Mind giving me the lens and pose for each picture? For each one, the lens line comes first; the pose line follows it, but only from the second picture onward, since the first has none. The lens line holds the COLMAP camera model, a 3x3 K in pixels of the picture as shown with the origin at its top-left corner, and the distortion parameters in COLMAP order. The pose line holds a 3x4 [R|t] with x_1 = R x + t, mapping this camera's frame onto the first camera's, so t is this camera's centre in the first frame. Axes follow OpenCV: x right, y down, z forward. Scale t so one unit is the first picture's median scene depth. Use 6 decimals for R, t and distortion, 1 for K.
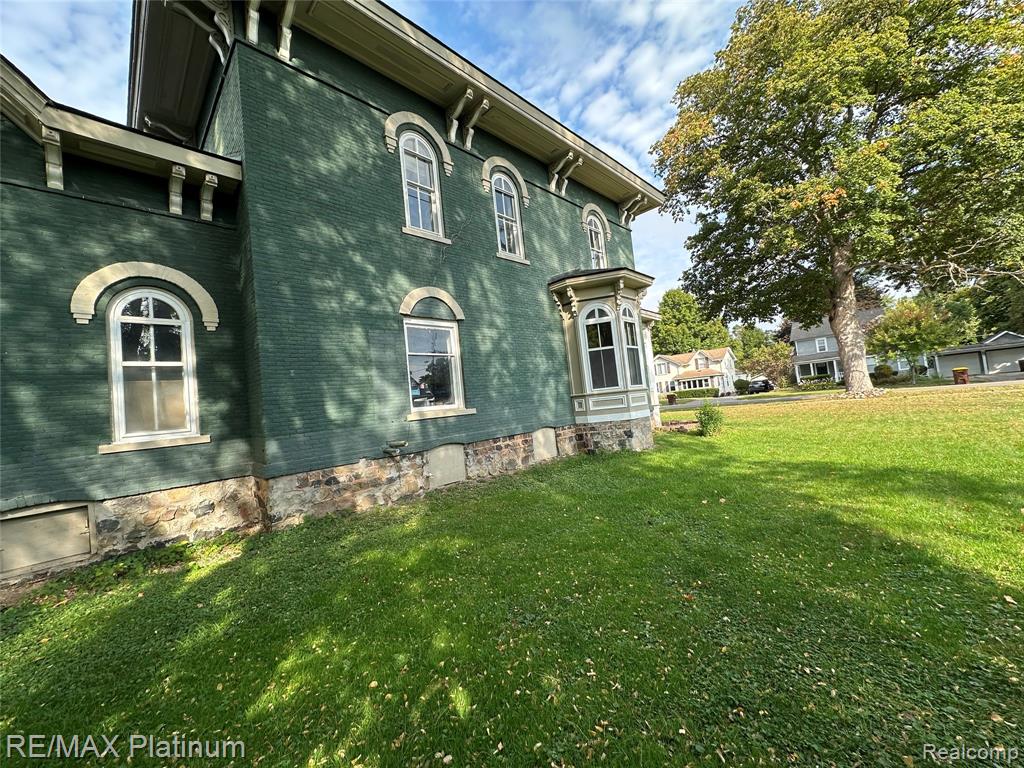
lens RADIAL K [[406.2, 0, 511.5], [0, 406.2, 383.6], [0, 0, 1]] dist [-0.000358, 0.000023]
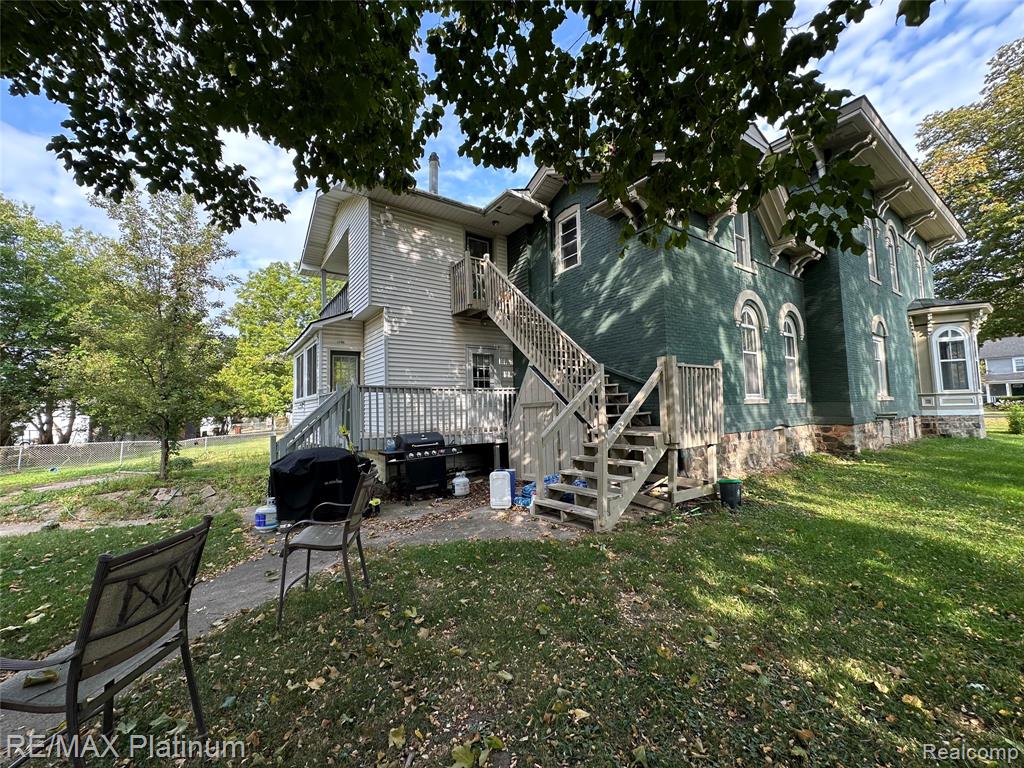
lens RADIAL K [[406.2, 0, 513.0], [0, 406.2, 383.3], [0, 0, 1]] dist [-0.000358, 0.000023]
pose [[0.983021, 0.064869, -0.171642, -0.956599], [-0.064631, 0.997885, 0.006983, 0.072567], [0.171732, 0.004229, 0.985135, -0.554249]]
